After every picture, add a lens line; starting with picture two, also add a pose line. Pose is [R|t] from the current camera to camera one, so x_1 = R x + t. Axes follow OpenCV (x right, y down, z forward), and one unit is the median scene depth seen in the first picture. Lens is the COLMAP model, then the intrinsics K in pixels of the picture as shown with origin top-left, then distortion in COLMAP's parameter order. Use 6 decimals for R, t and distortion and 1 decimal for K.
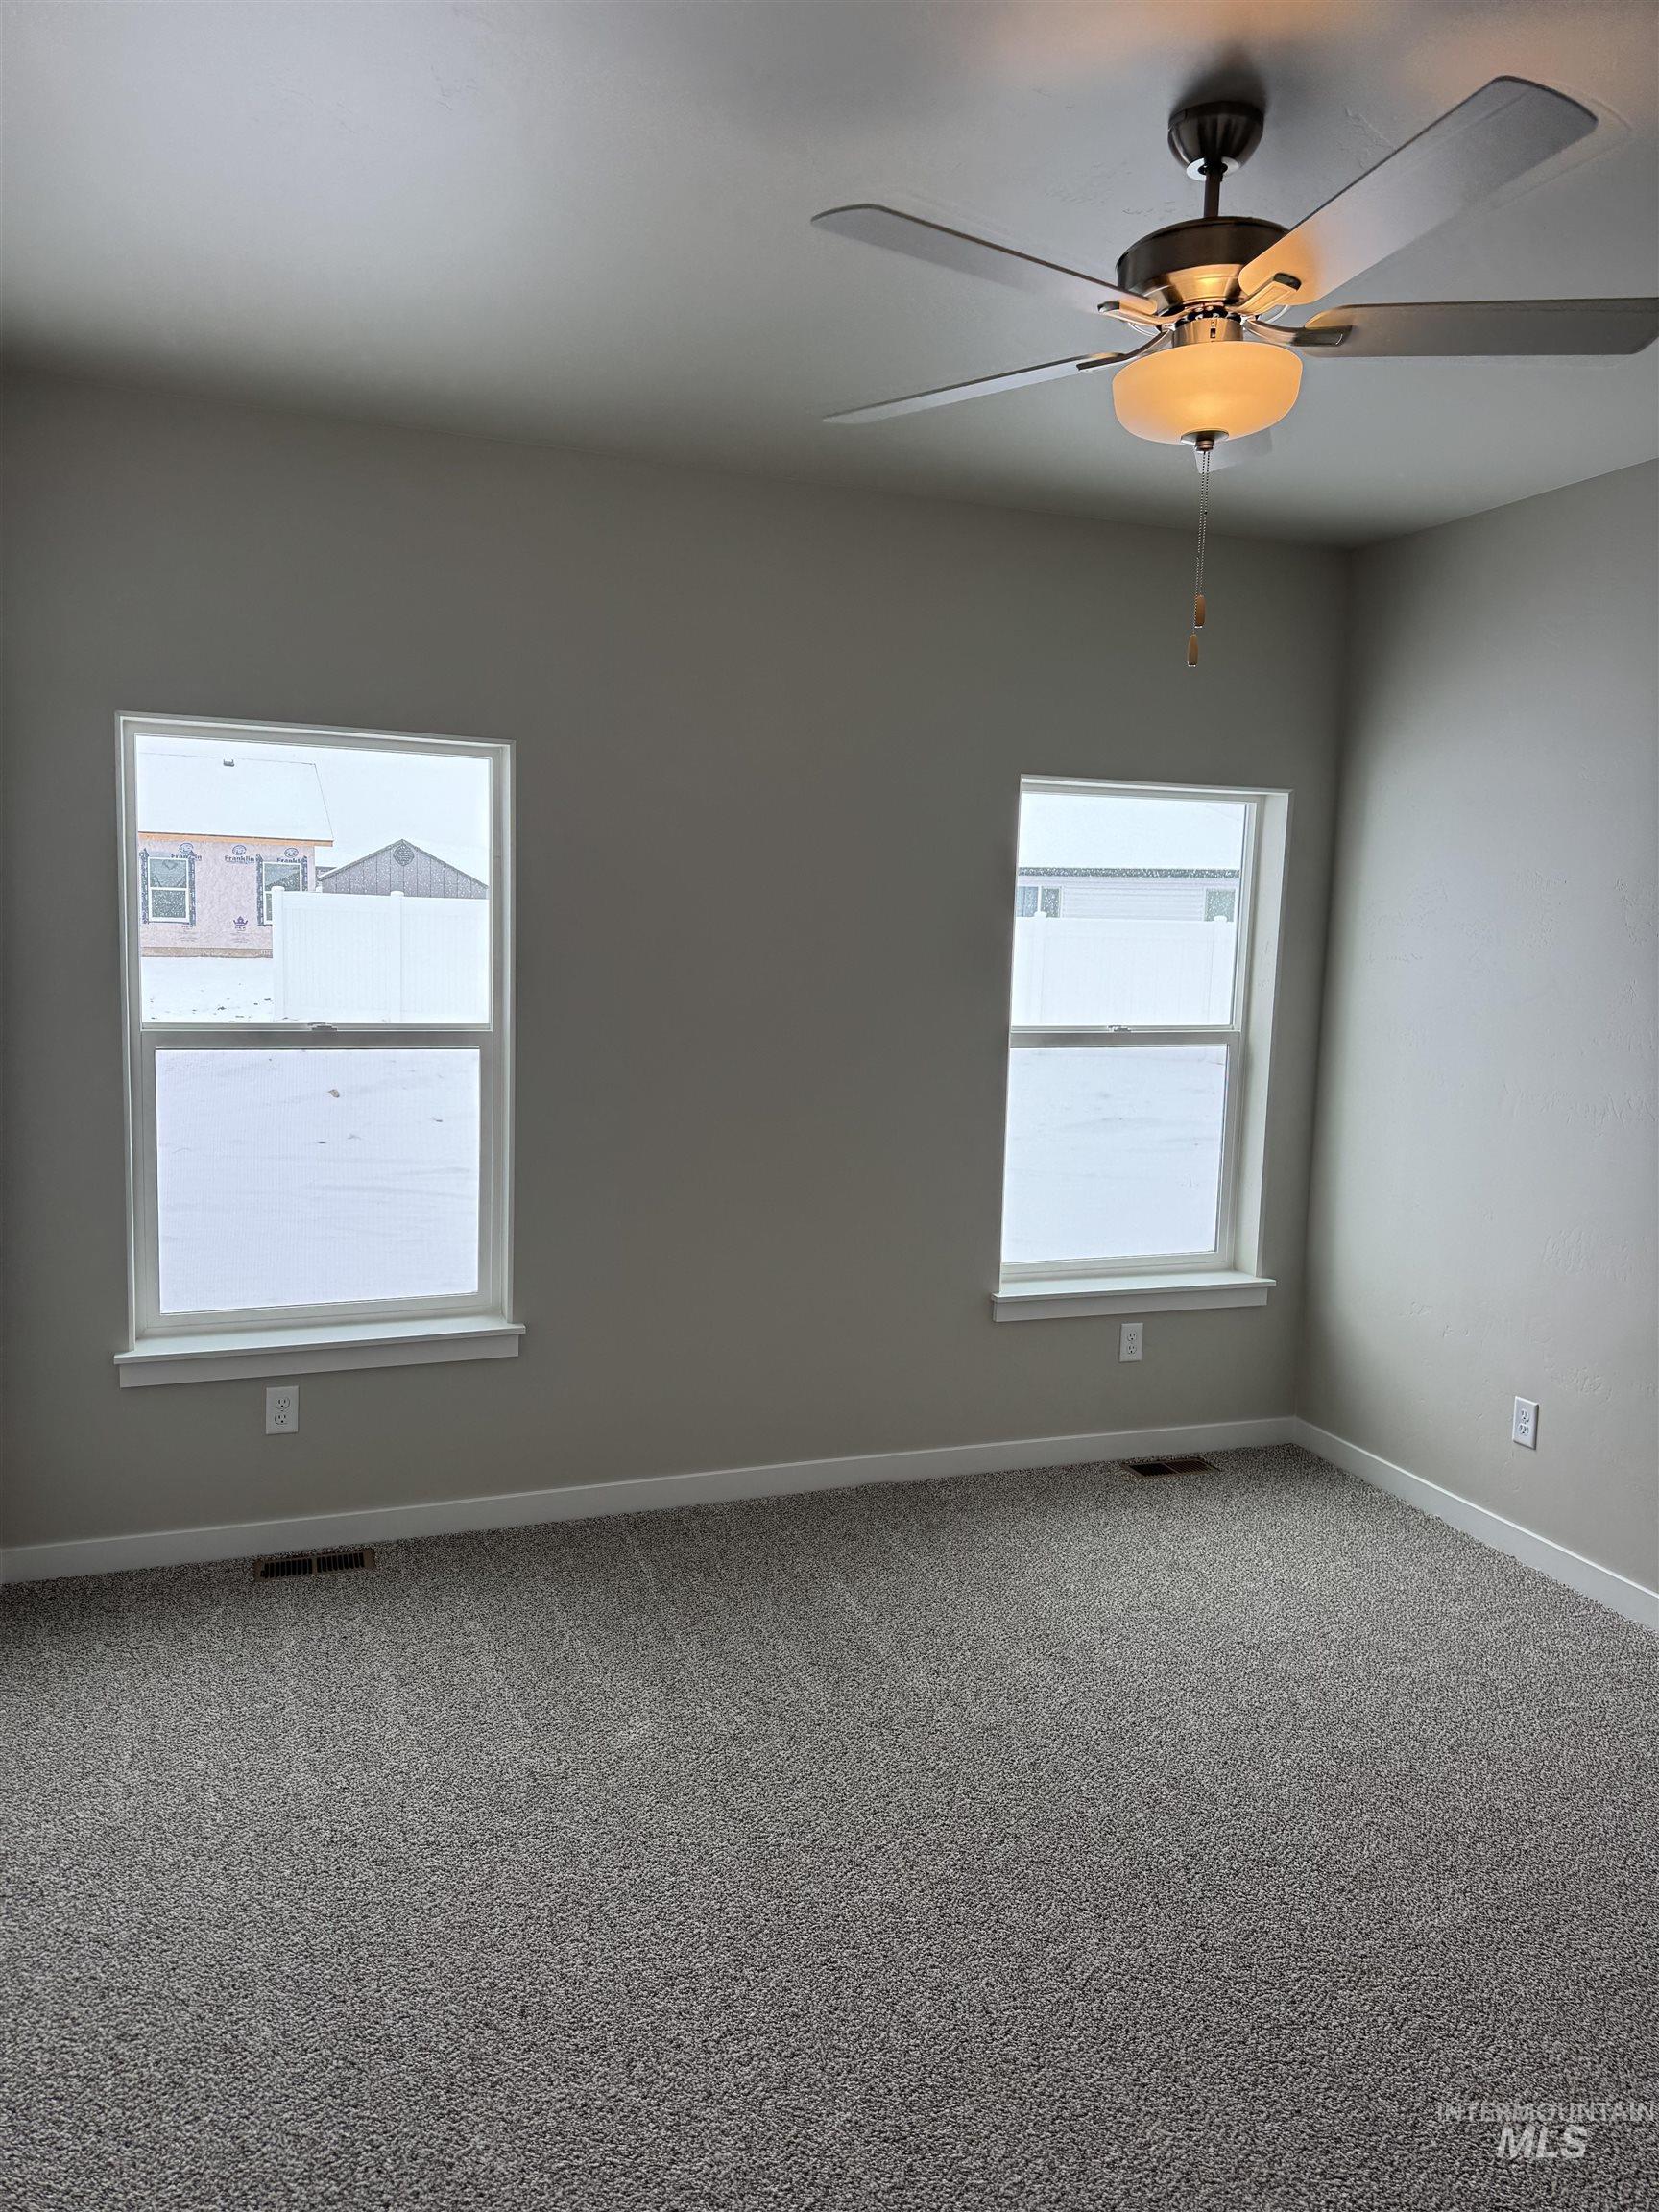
lens RADIAL K [[1293.7, 0, 809.9], [0, 1293.7, 1087.2], [0, 0, 1]] dist [0.060316, 0.000499]
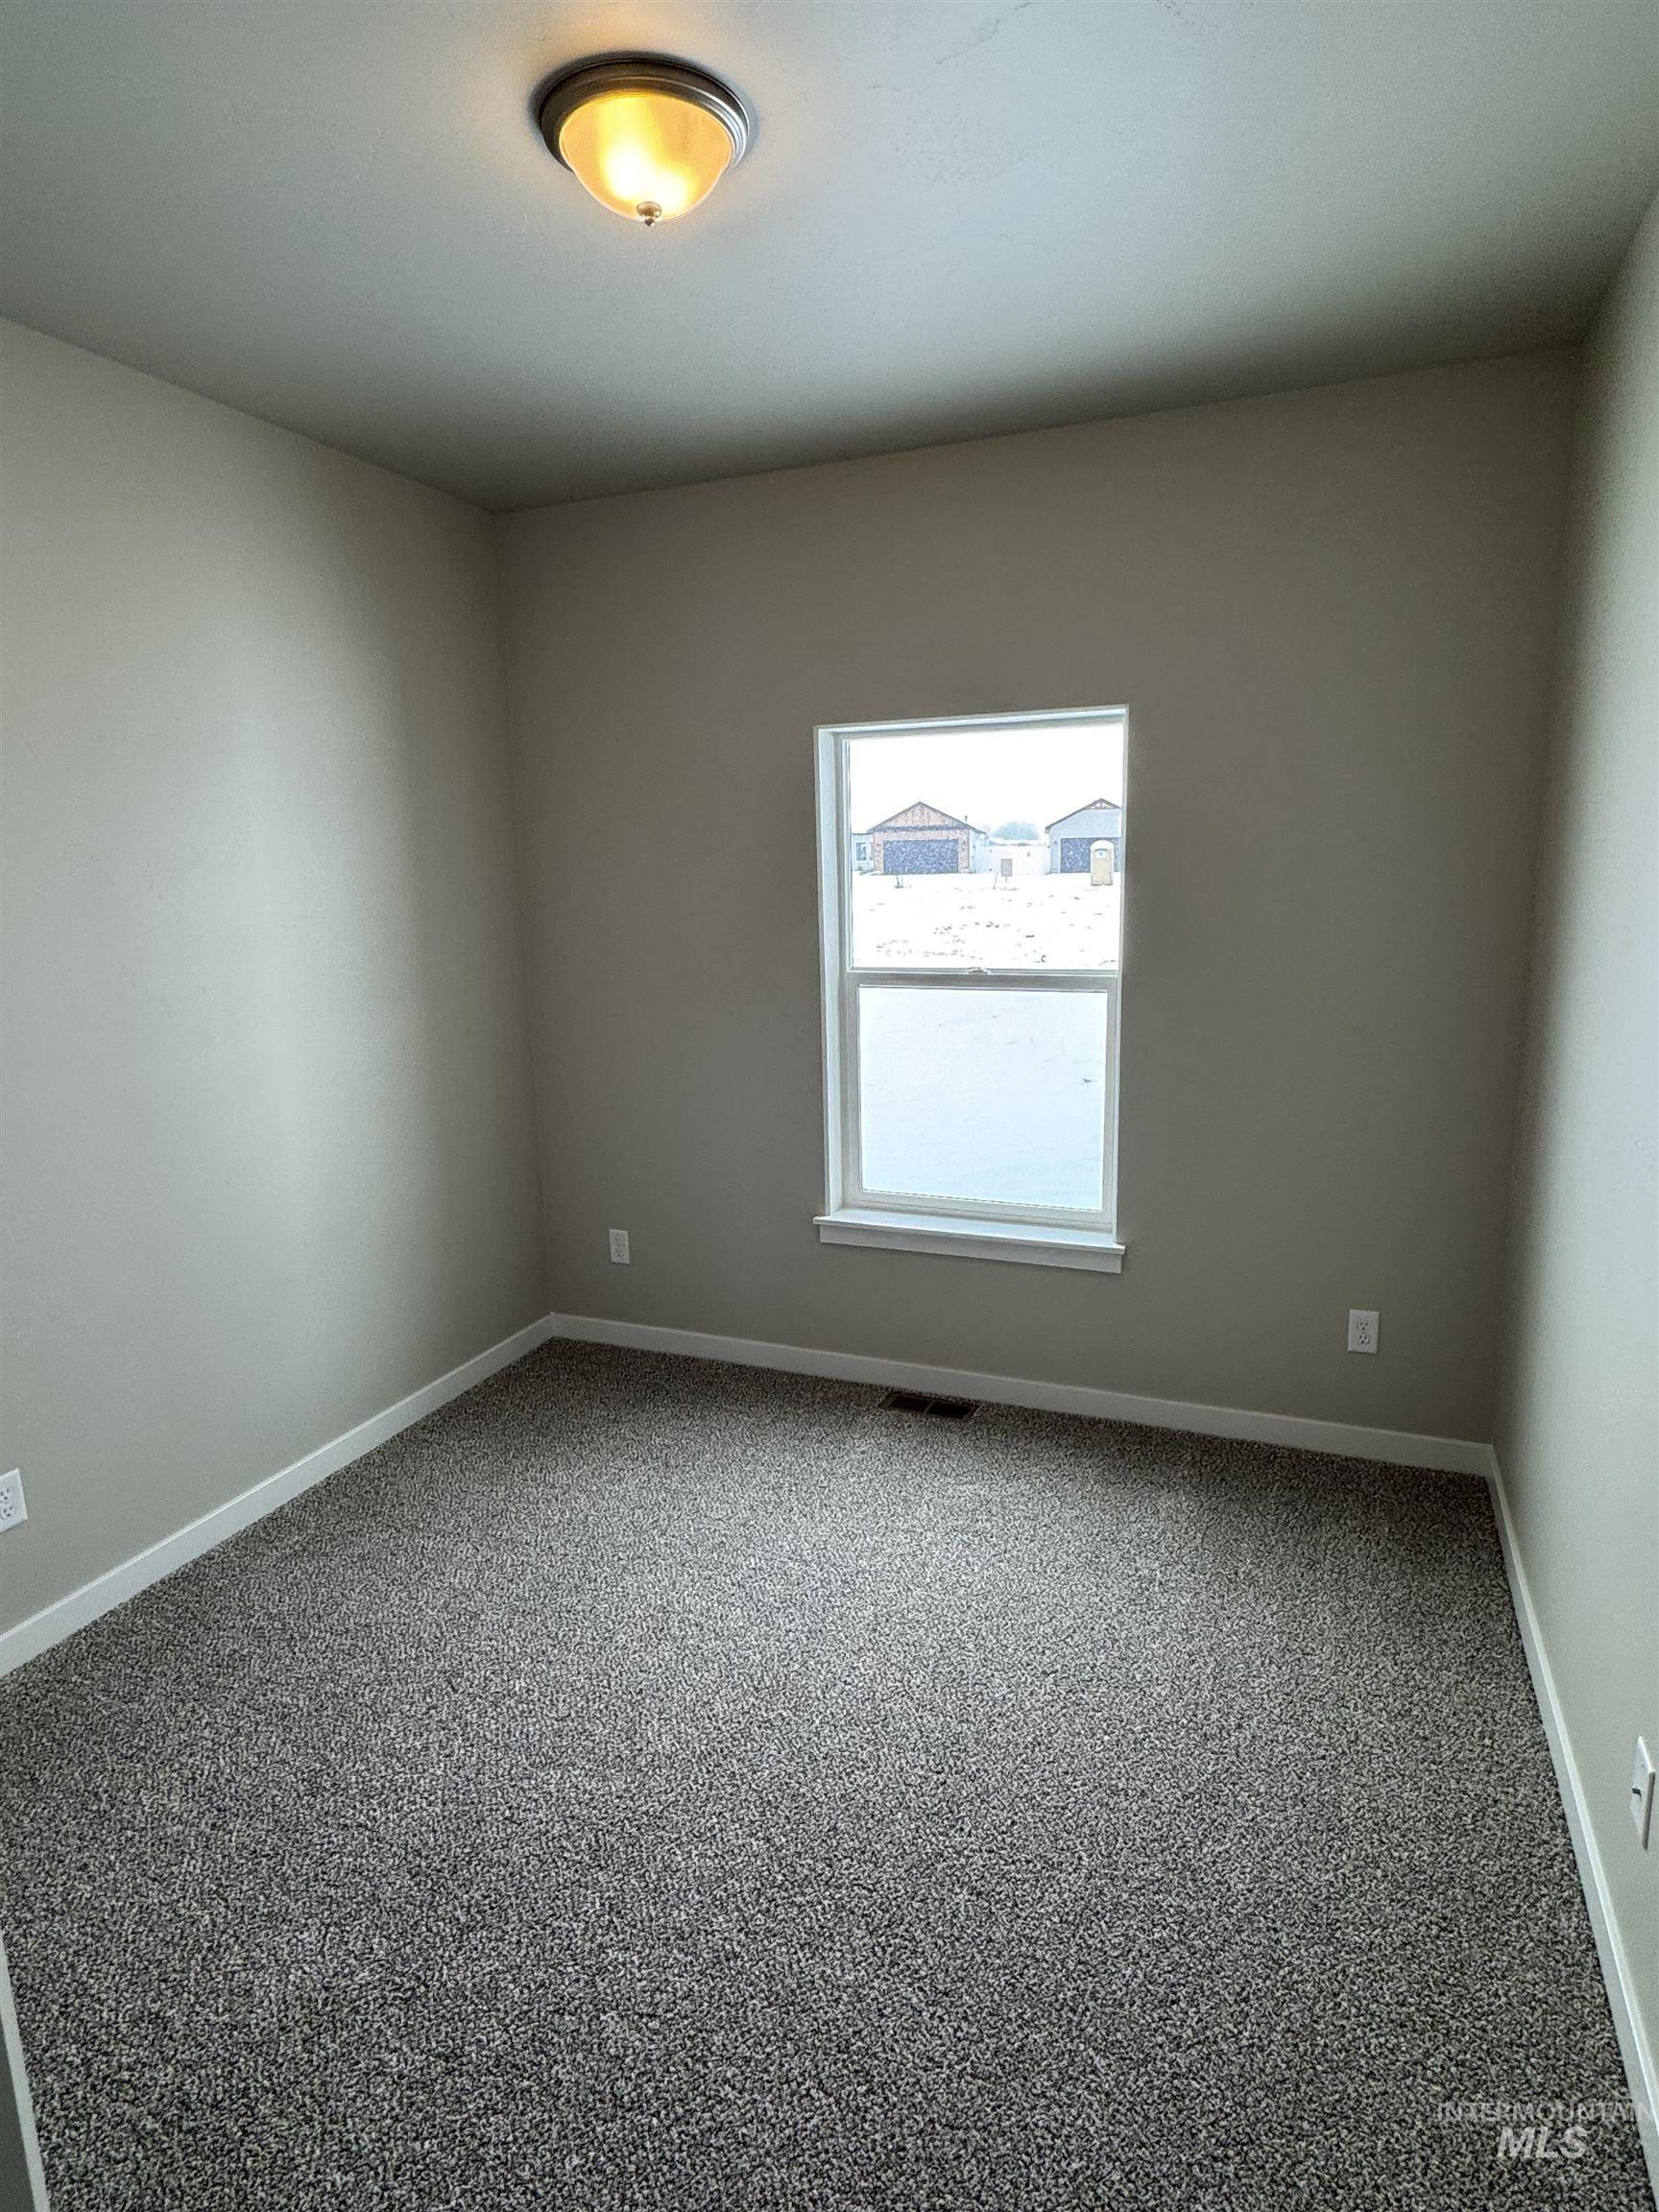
lens RADIAL K [[1189.9, 0, 809.6], [0, 1189.9, 1108.0], [0, 0, 1]] dist [0.002308, 0.000745]
pose [[0.777011, 0.080792, -0.624281, 0.201677], [-0.039492, 0.996032, 0.079748, -0.002392], [0.628247, -0.037311, 0.777119, 0.061469]]
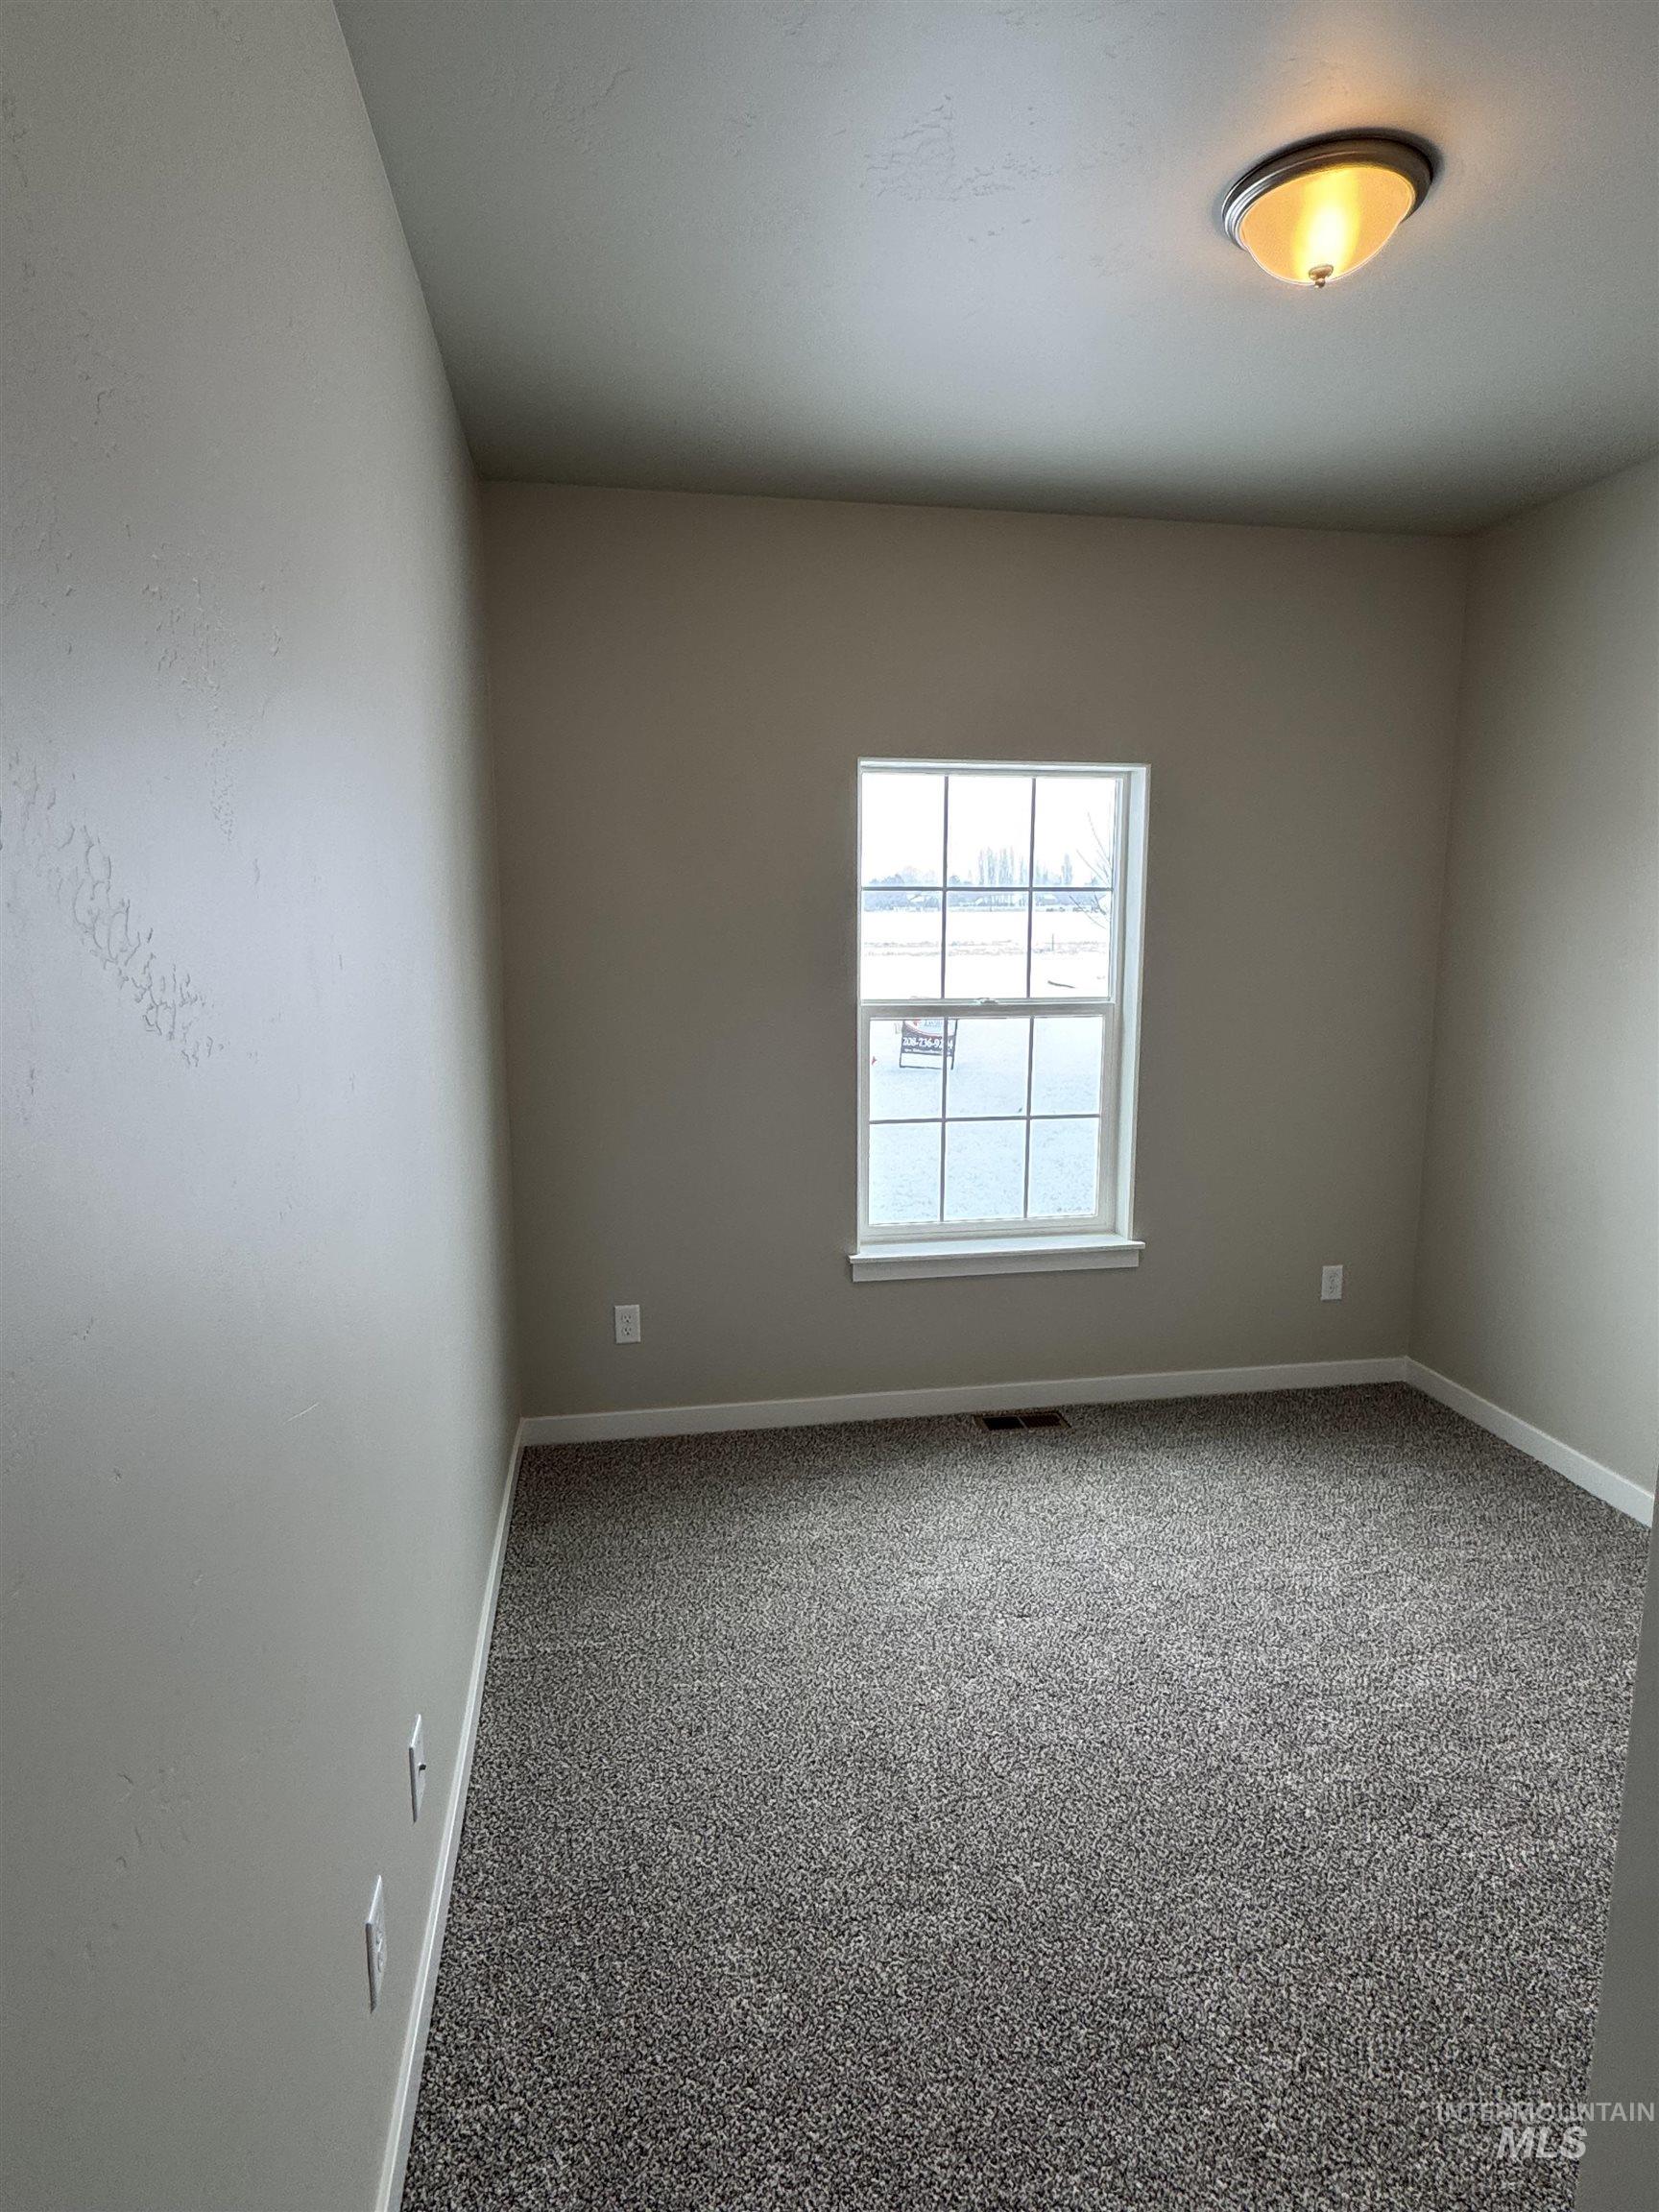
lens RADIAL K [[1189.9, 0, 818.3], [0, 1189.9, 1096.4], [0, 0, 1]] dist [0.002308, 0.000745]
pose [[0.995503, 0.001377, -0.094720, -0.445921], [0.002277, 0.999258, 0.038454, 0.000406], [0.094702, -0.038497, 0.994761, -0.158851]]
